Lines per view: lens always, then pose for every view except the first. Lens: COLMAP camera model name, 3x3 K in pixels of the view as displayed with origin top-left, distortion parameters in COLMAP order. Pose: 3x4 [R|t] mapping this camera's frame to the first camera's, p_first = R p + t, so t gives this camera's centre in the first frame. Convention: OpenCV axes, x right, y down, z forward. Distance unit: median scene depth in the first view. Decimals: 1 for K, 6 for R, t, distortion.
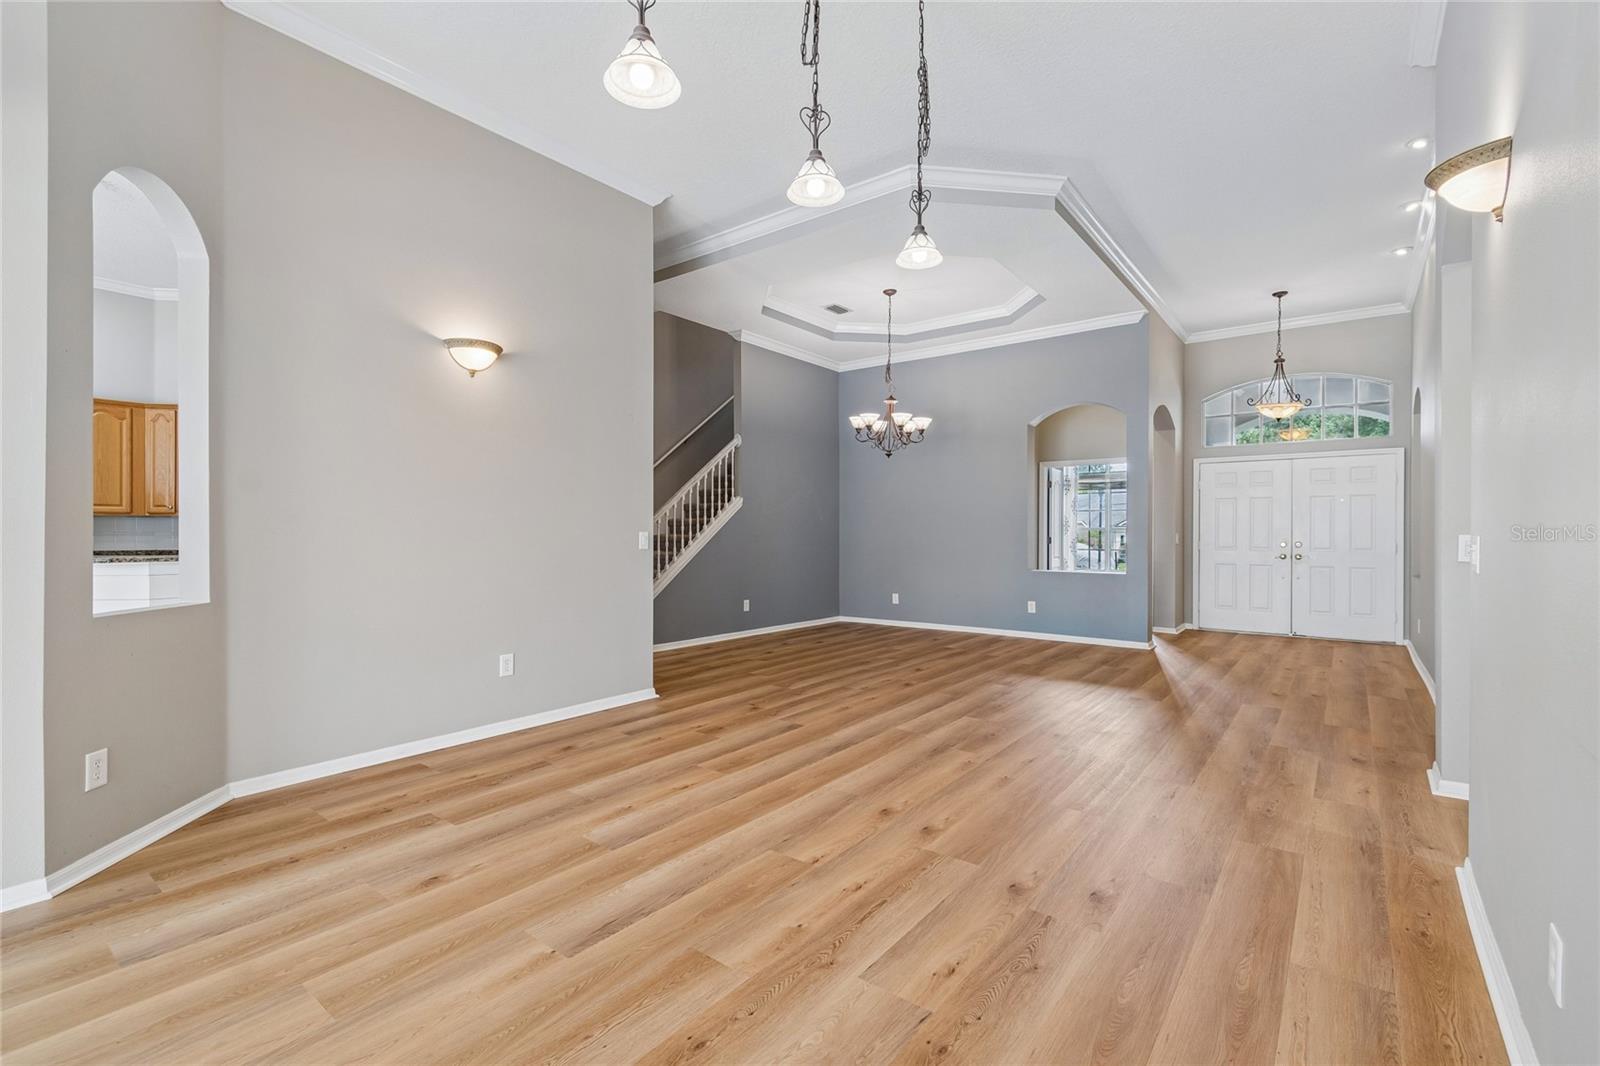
lens RADIAL K [[706.3, 0, 795.9], [0, 706.3, 533.9], [0, 0, 1]] dist [0.000672, -0.000151]
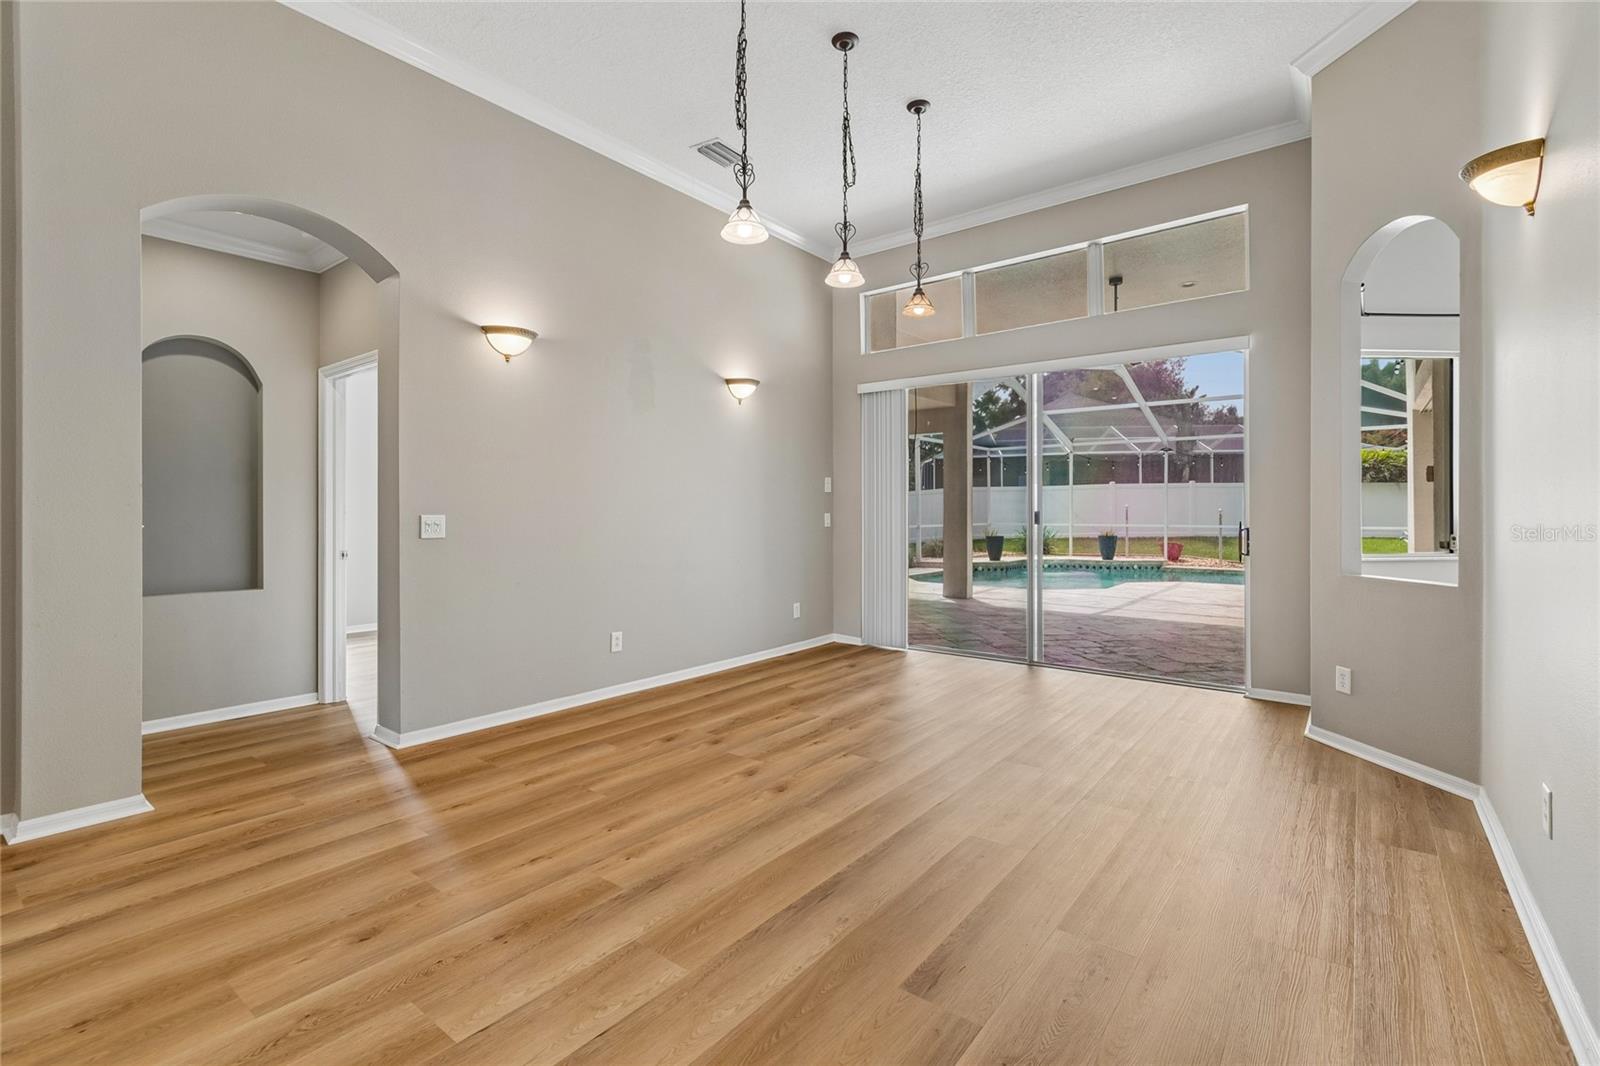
lens RADIAL K [[714.9, 0, 798.7], [0, 714.9, 509.7], [0, 0, 1]] dist [0.000863, -0.000022]
pose [[-0.999985, -0.002264, -0.005025, 0.045094], [-0.002273, 0.999996, 0.001659, -0.004642], [0.005021, 0.001670, -0.999986, 0.855333]]
